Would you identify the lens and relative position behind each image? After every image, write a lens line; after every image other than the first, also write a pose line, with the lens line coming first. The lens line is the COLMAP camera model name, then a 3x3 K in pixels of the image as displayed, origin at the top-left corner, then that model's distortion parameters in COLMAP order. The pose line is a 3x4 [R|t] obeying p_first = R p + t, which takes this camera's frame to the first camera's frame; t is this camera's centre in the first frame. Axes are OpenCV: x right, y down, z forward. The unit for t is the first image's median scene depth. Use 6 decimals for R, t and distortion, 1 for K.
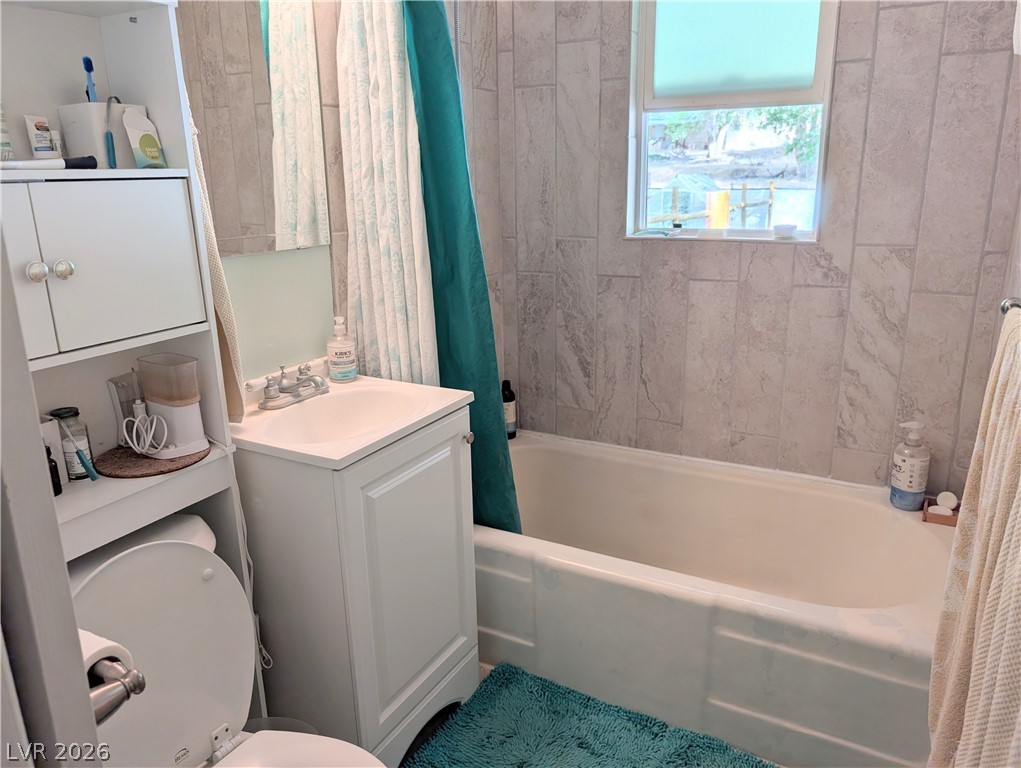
lens RADIAL K [[736.1, 0, 509.6], [0, 736.1, 382.7], [0, 0, 1]] dist [0.027646, -0.021861]
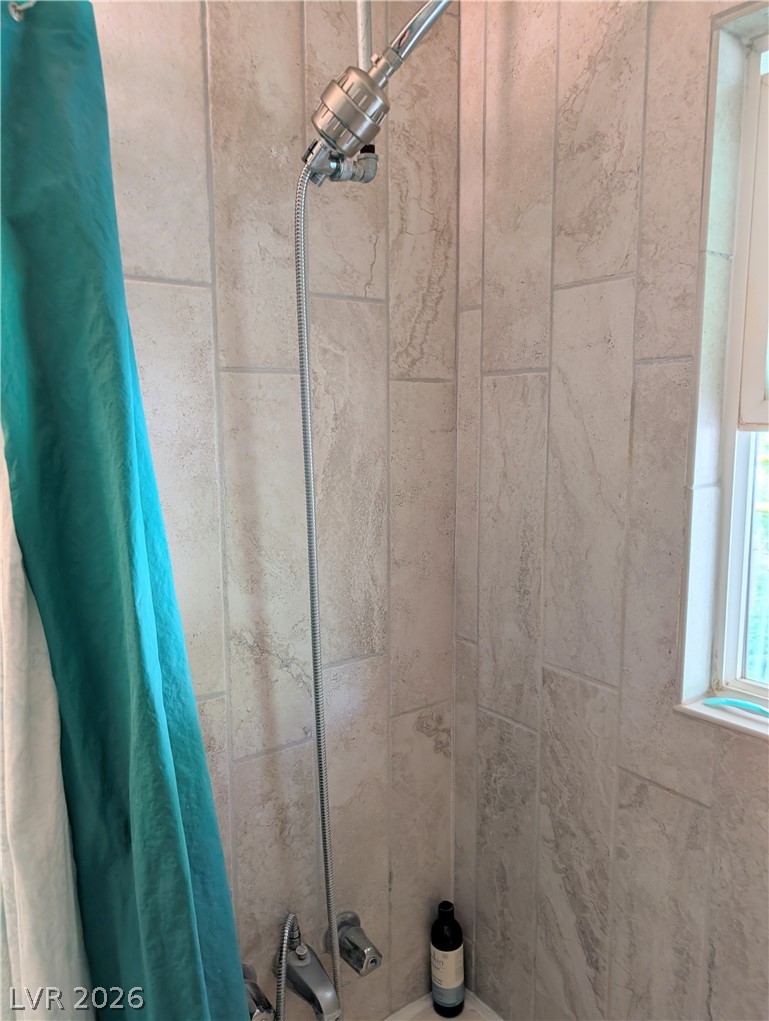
lens RADIAL K [[721.6, 0, 398.1], [0, 721.6, 531.7], [0, 0, 1]] dist [0.034695, -0.022690]
pose [[0.924456, 0.065473, -0.375625, 0.153142], [-0.106753, 0.990191, -0.090137, -0.235794], [0.366039, 0.123427, 0.922378, 0.518004]]
